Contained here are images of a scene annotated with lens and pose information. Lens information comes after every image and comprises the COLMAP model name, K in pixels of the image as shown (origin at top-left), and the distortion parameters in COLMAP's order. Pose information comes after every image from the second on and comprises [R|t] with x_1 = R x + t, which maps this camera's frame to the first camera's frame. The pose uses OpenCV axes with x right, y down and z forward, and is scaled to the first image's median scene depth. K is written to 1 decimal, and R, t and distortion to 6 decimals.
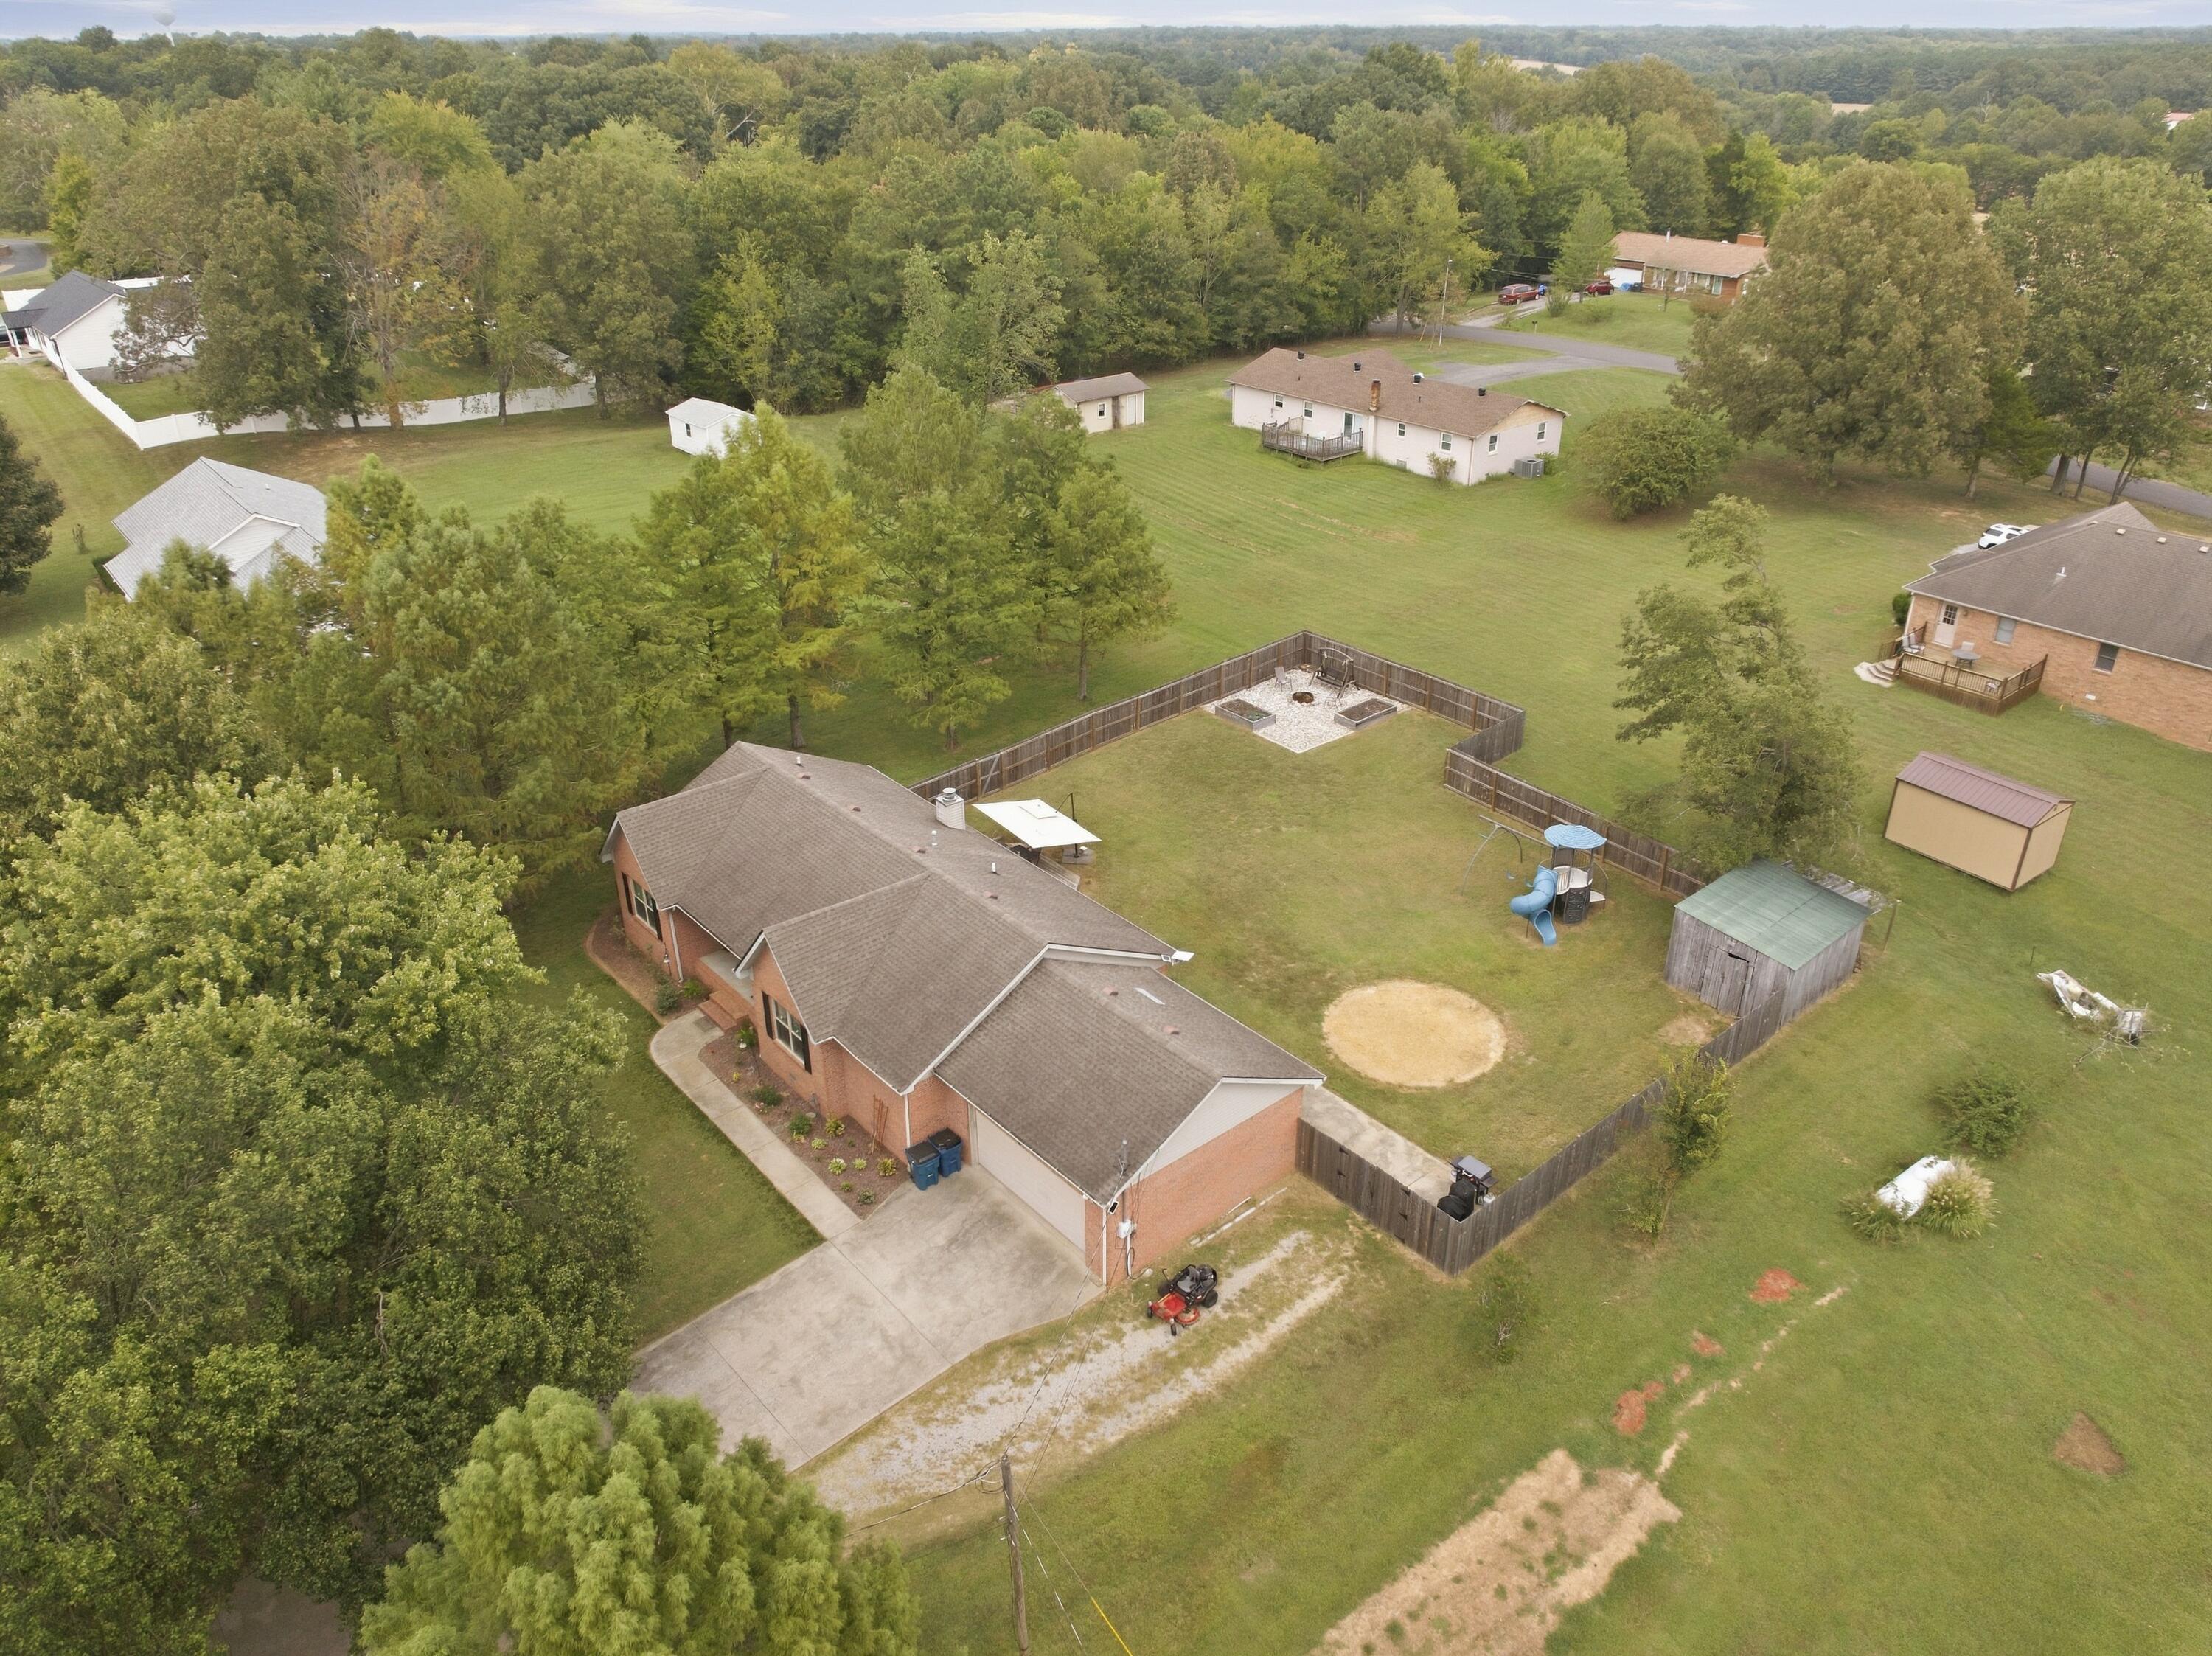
lens RADIAL K [[1564.0, 0, 1106.0], [0, 1564.0, 828.0], [0, 0, 1]] dist [-0.031024, -0.000749]
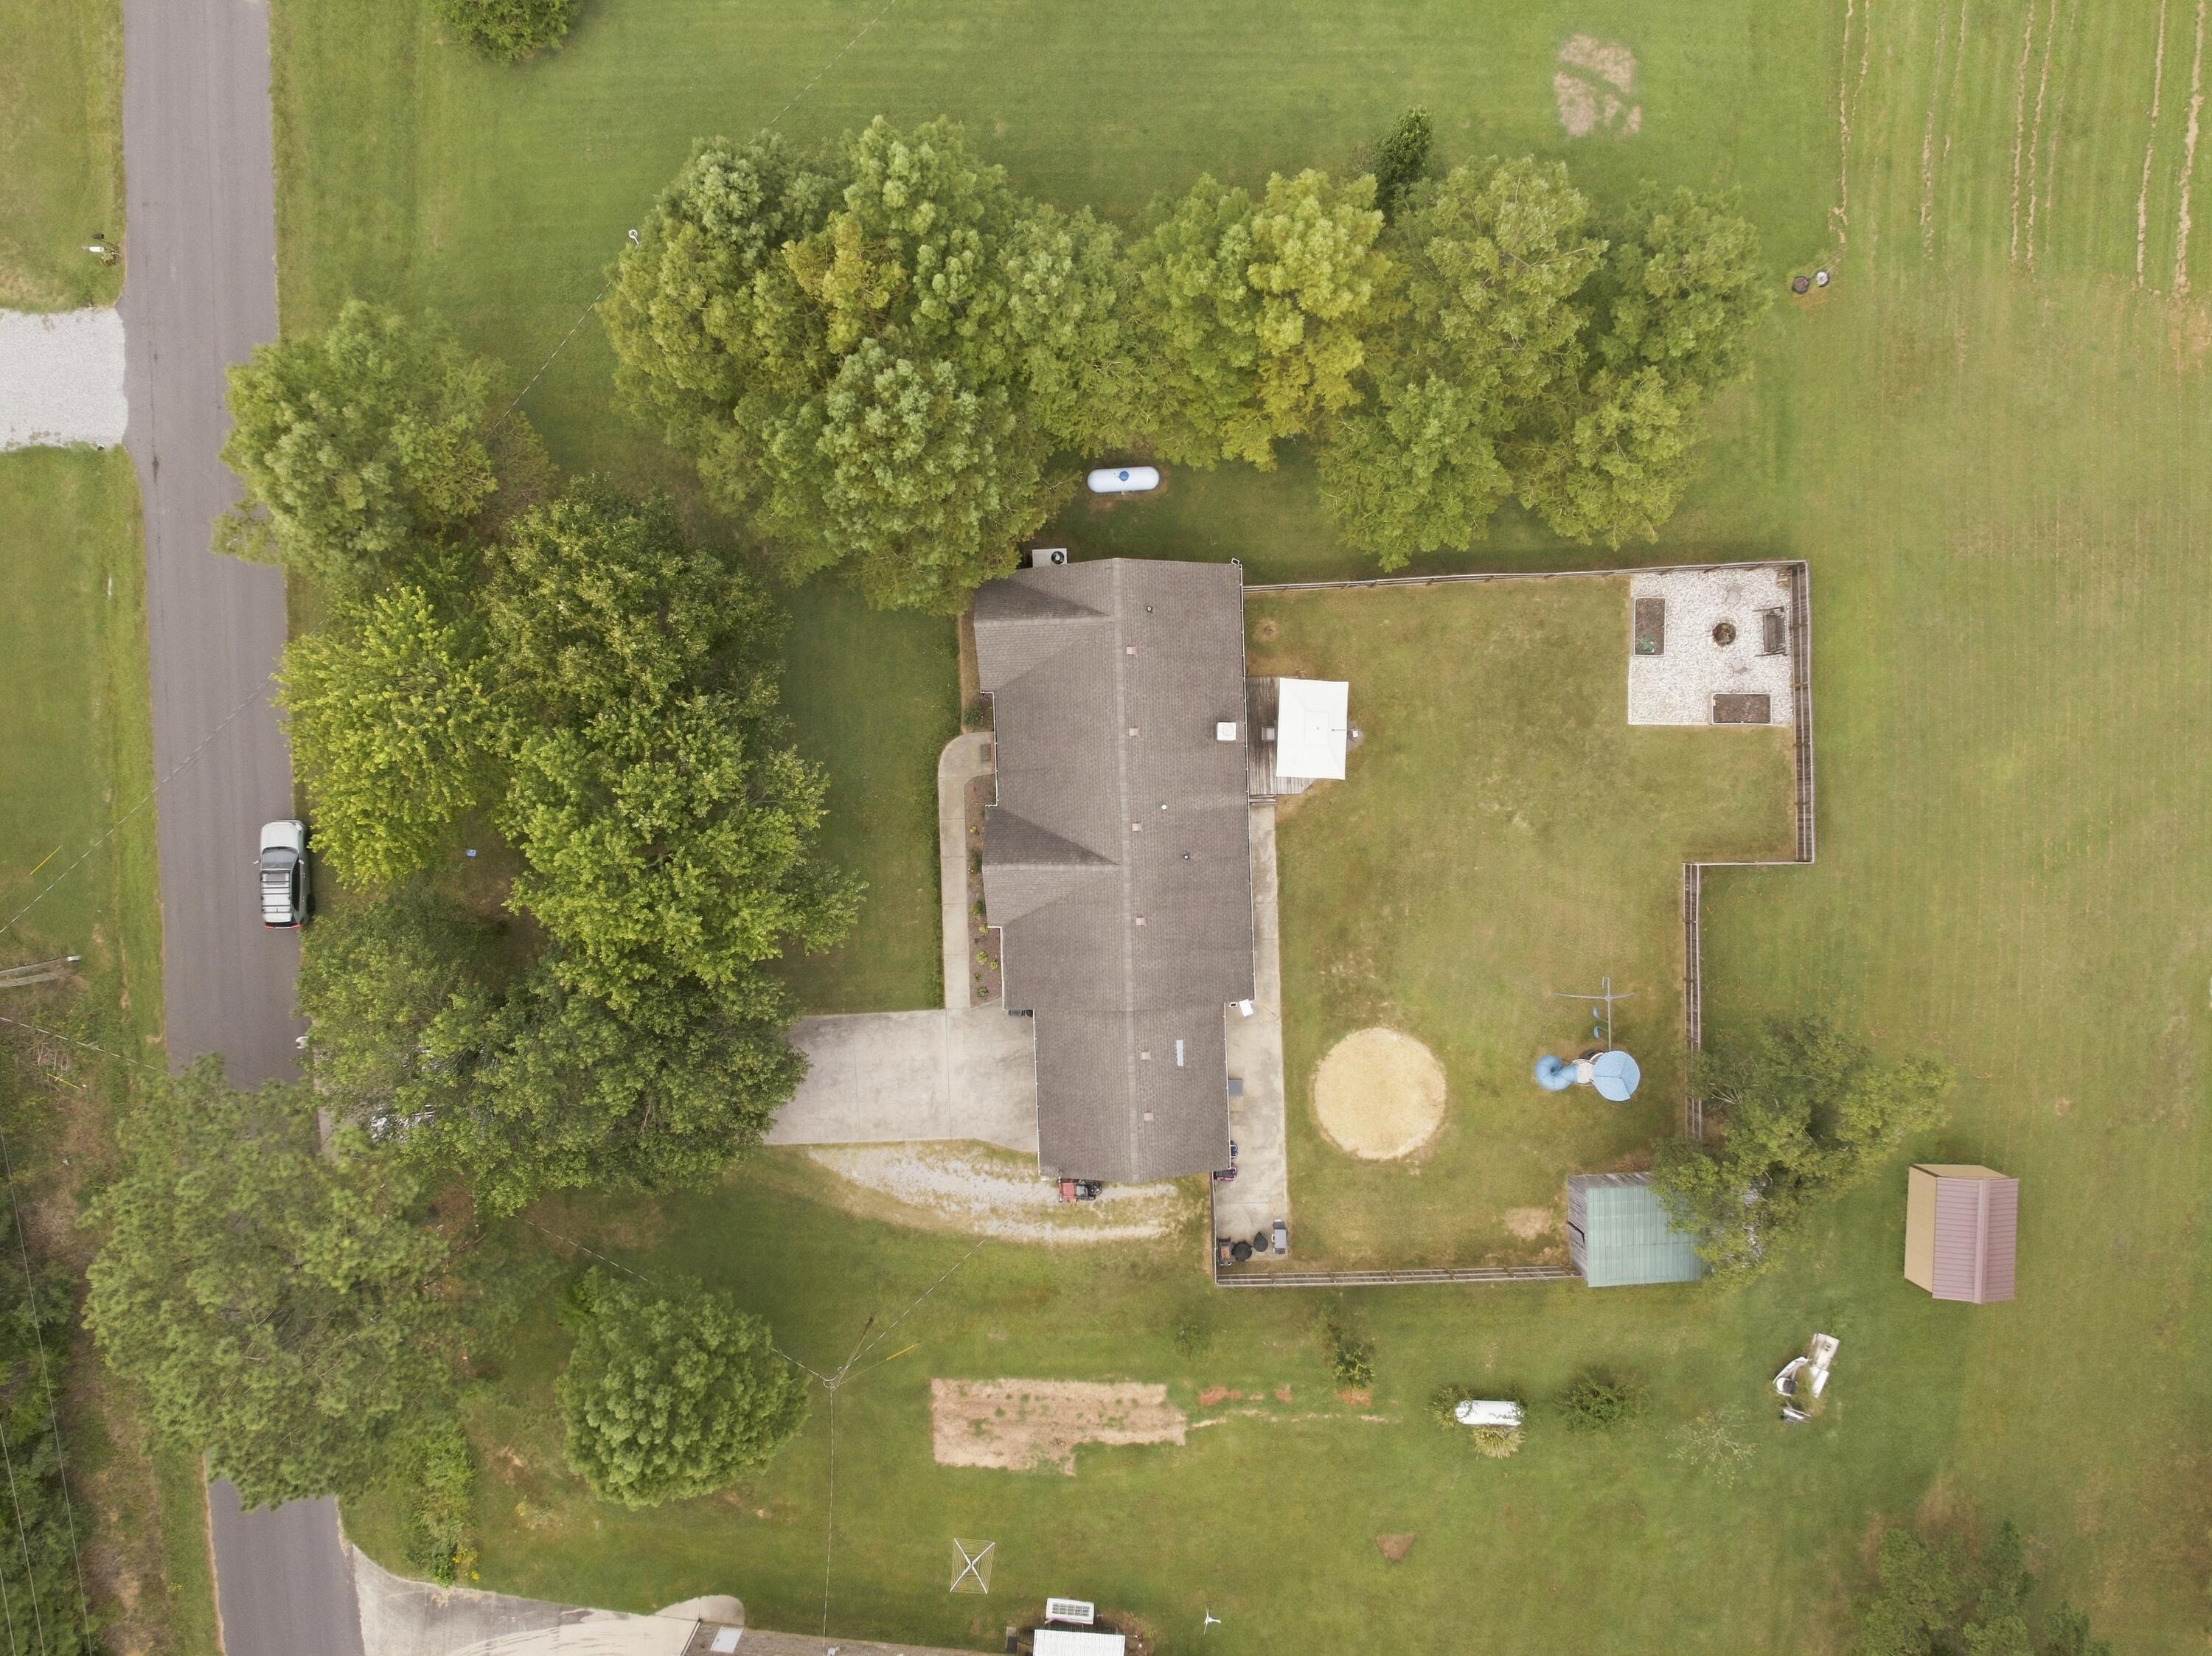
lens RADIAL K [[1564.0, 0, 1106.0], [0, 1564.0, 828.0], [0, 0, 1]] dist [-0.031024, -0.000749]
pose [[0.784993, 0.619485, 0.005004, -0.104924], [-0.292215, 0.363140, 0.884726, -0.795035], [0.546257, -0.695966, 0.466085, 0.280608]]
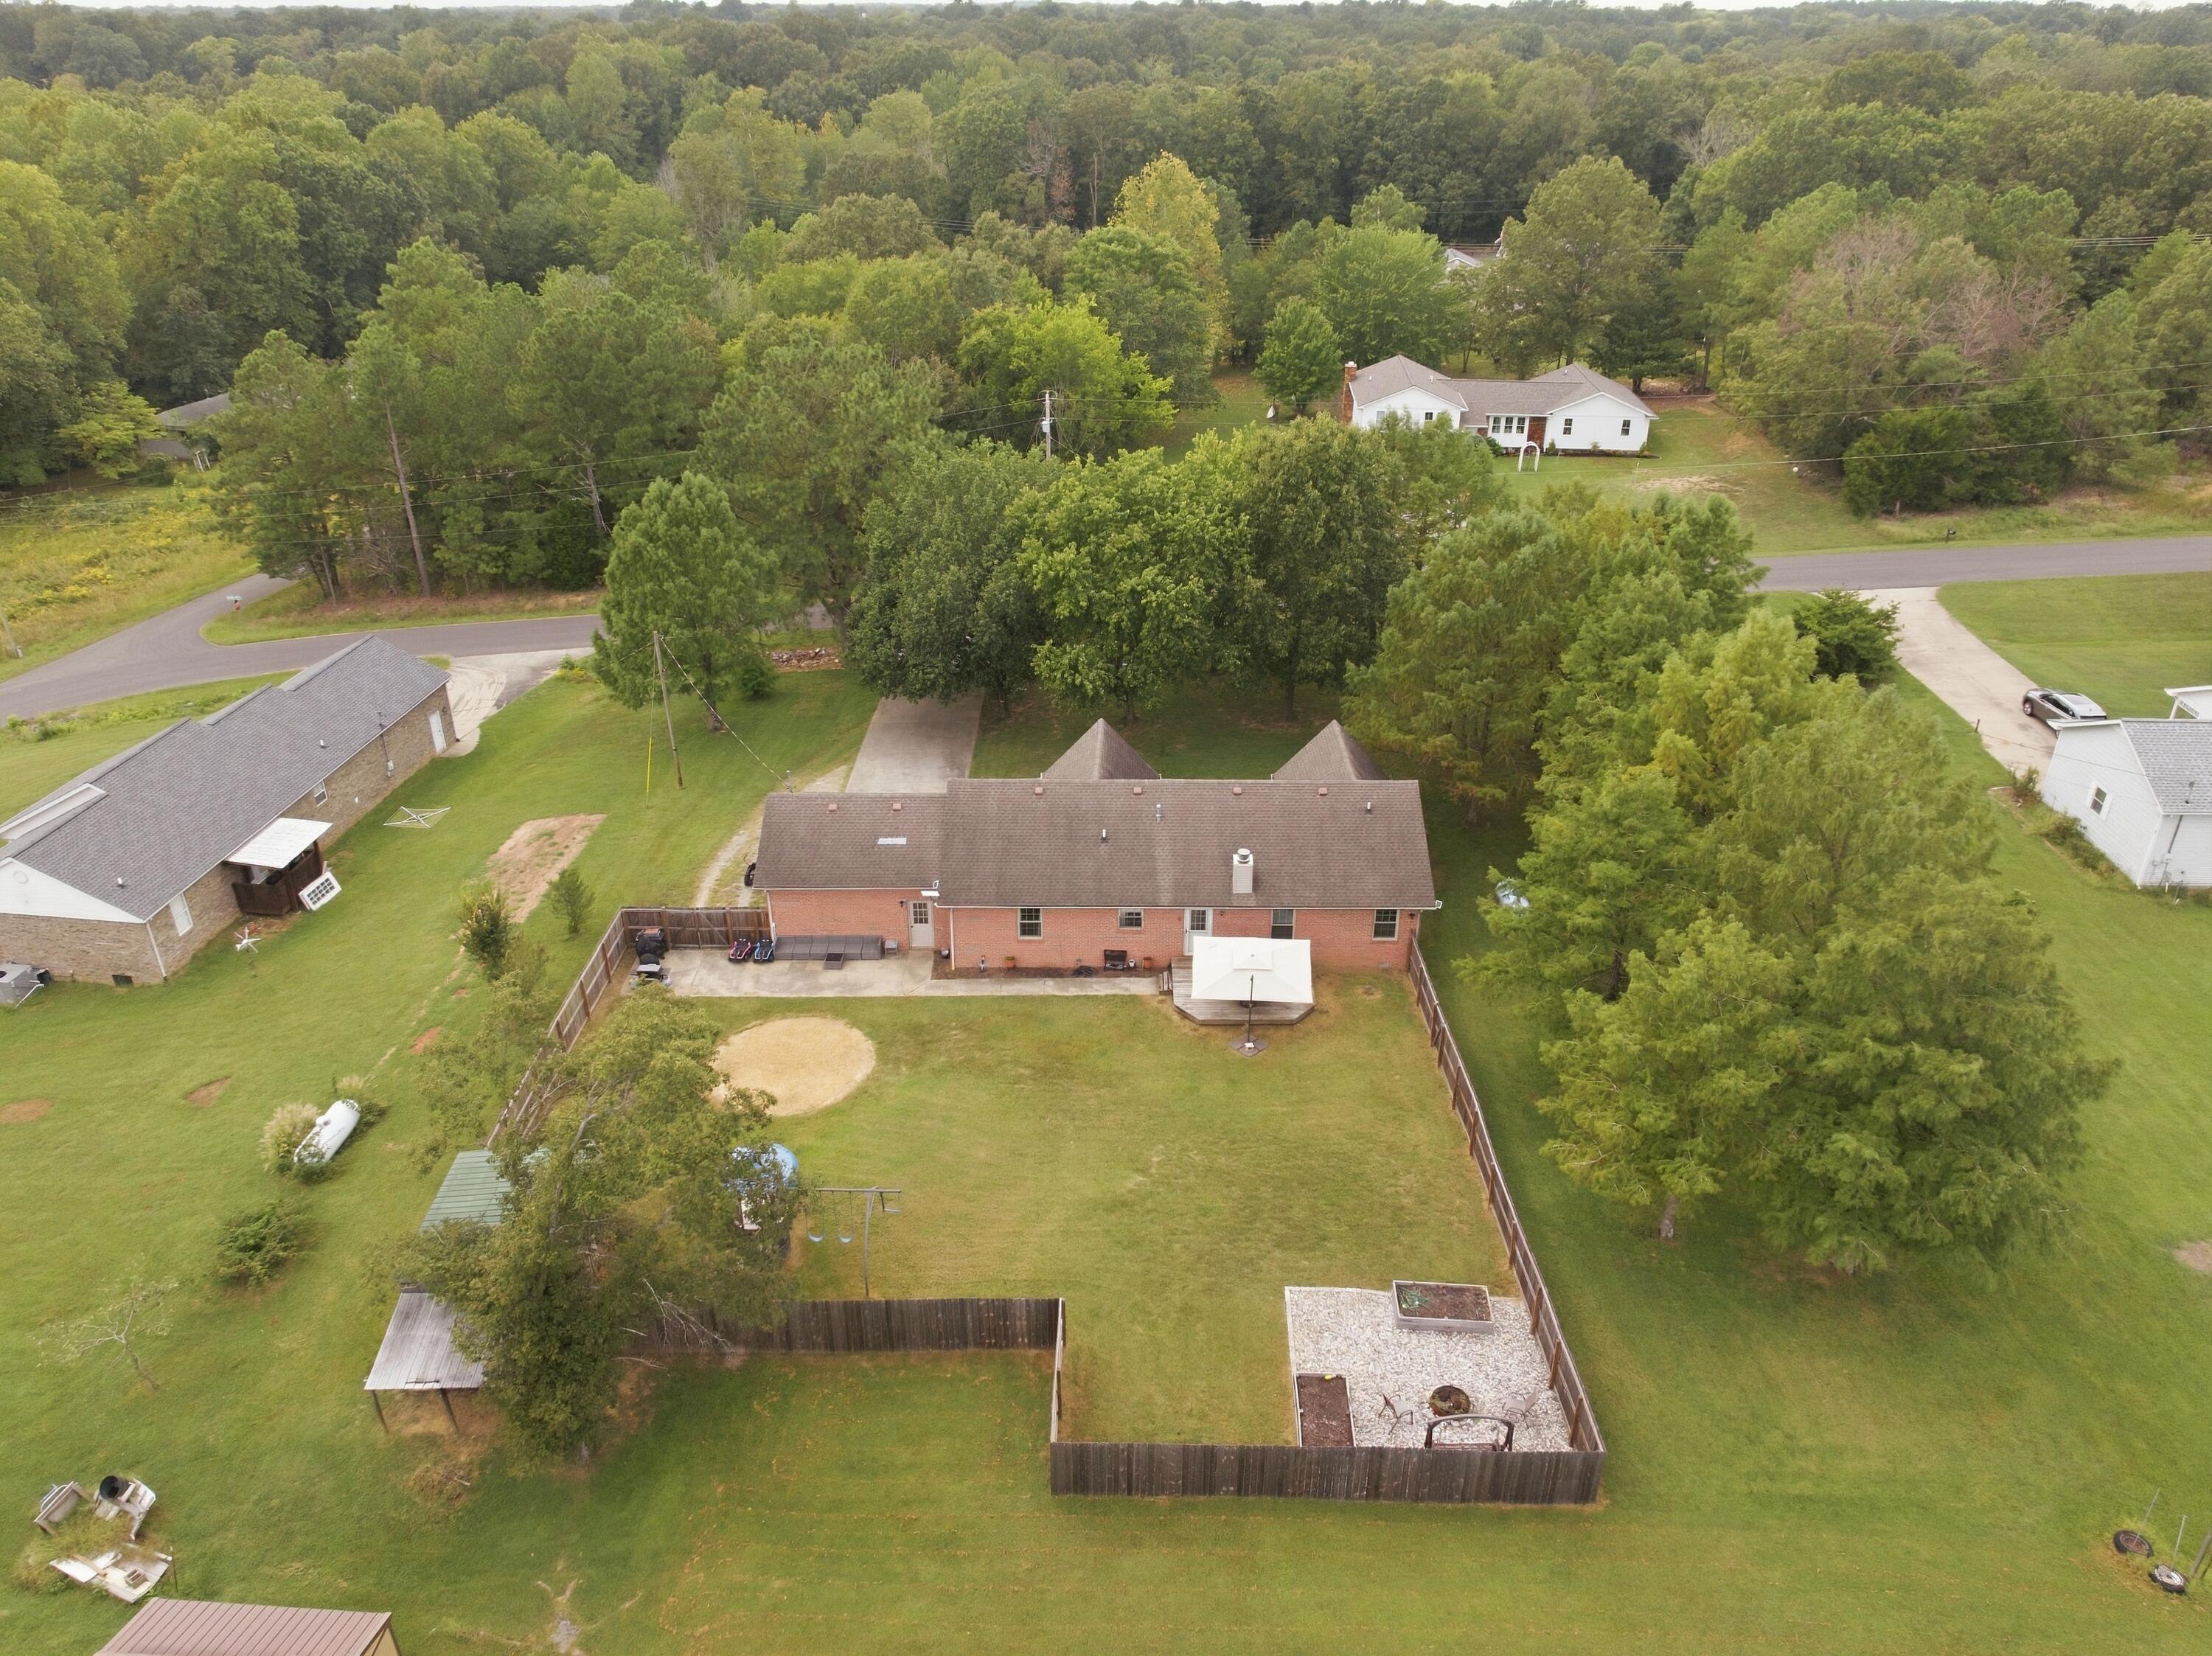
lens RADIAL K [[1564.0, 0, 1106.0], [0, 1564.0, 828.0], [0, 0, 1]] dist [-0.031024, -0.000749]
pose [[-0.646221, 0.366380, -0.669451, 0.518289], [-0.350087, 0.637151, 0.686642, -0.570651], [0.678113, 0.678088, -0.283475, 0.968161]]
